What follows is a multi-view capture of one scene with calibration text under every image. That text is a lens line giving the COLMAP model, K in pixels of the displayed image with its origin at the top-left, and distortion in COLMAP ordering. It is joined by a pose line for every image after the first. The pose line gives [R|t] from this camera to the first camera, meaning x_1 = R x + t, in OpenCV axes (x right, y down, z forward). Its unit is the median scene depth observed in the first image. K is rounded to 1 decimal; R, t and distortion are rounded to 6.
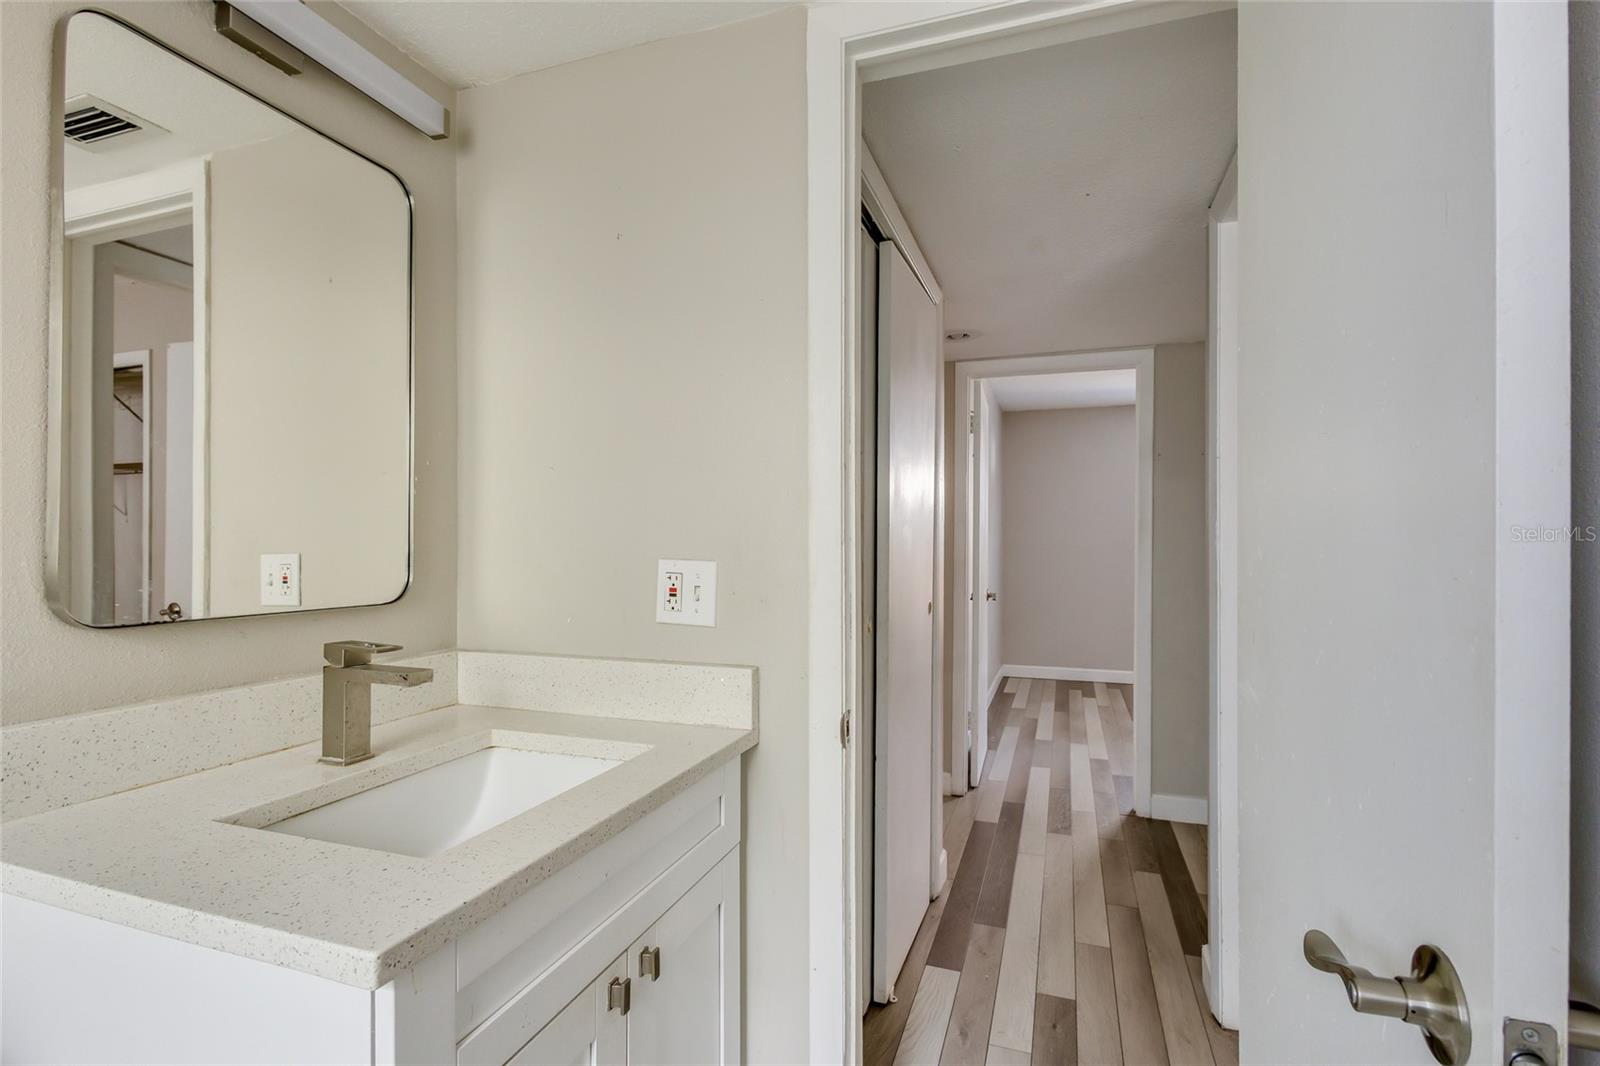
lens RADIAL K [[779.1, 0, 792.6], [0, 779.1, 532.1], [0, 0, 1]] dist [-0.000324, -0.000596]
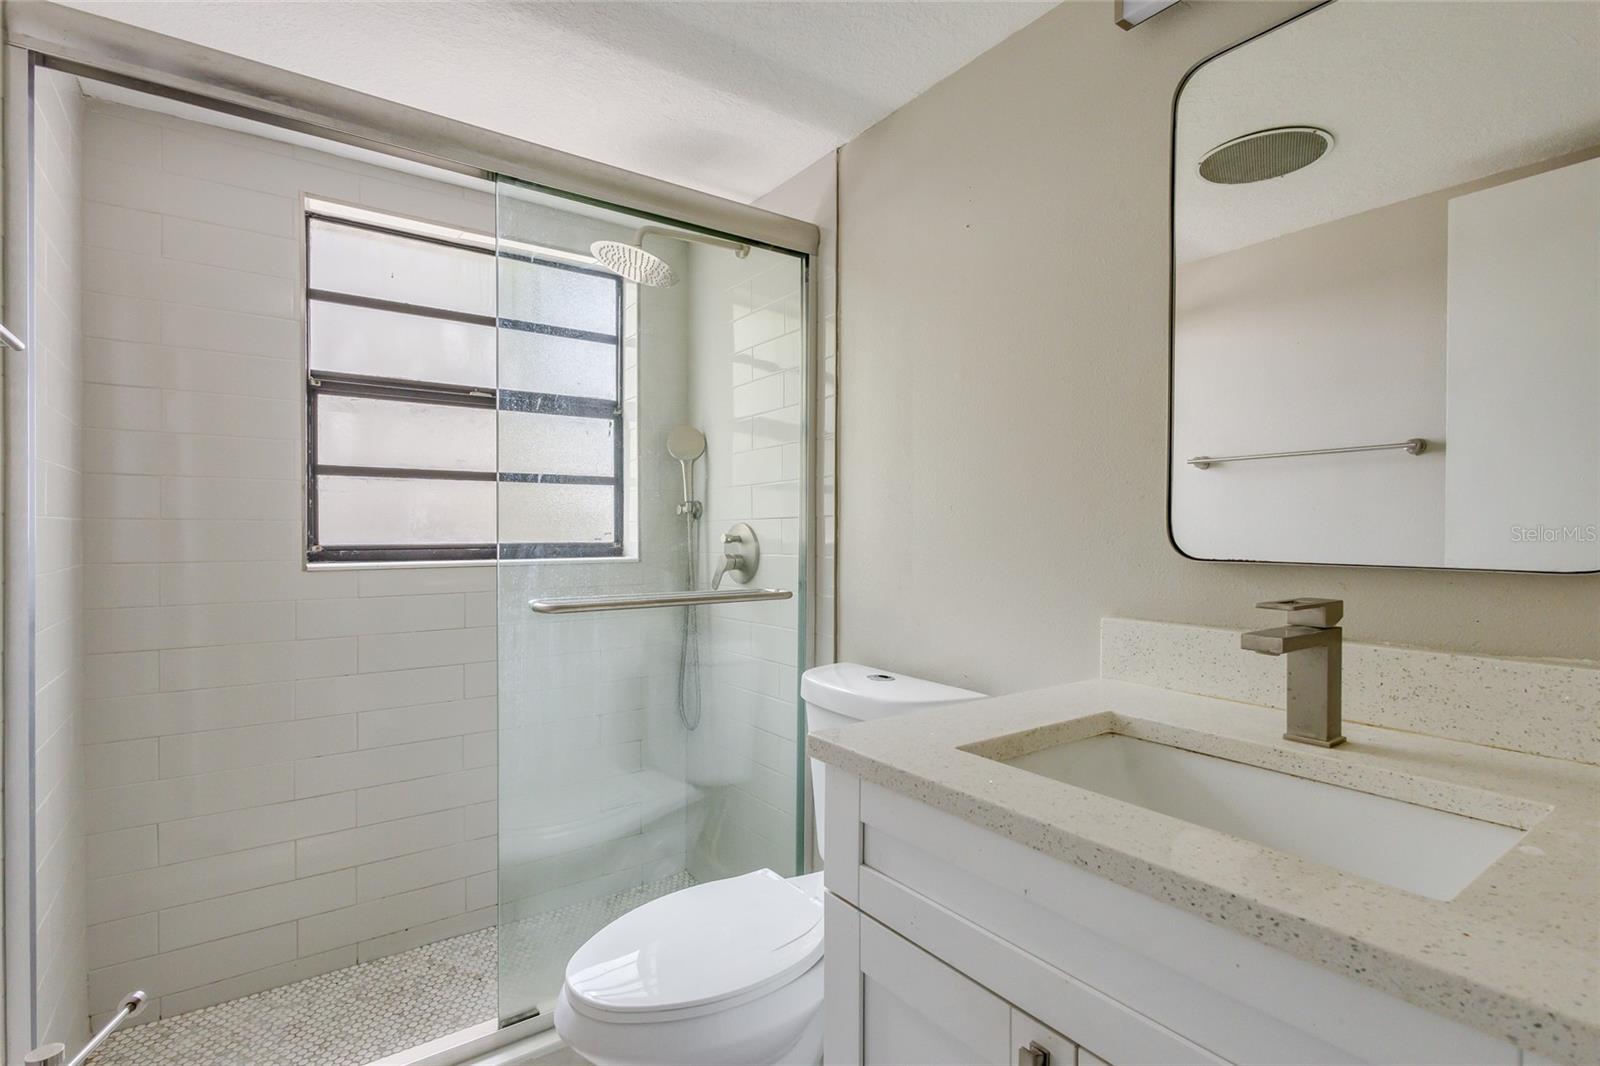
lens RADIAL K [[756.7, 0, 819.5], [0, 756.7, 535.2], [0, 0, 1]] dist [0.001841, 0.000324]
pose [[-0.541443, 0.000863, -0.840737, 0.554703], [-0.003342, 0.999989, 0.003178, 0.079942], [0.840731, 0.004530, -0.541435, 1.307252]]
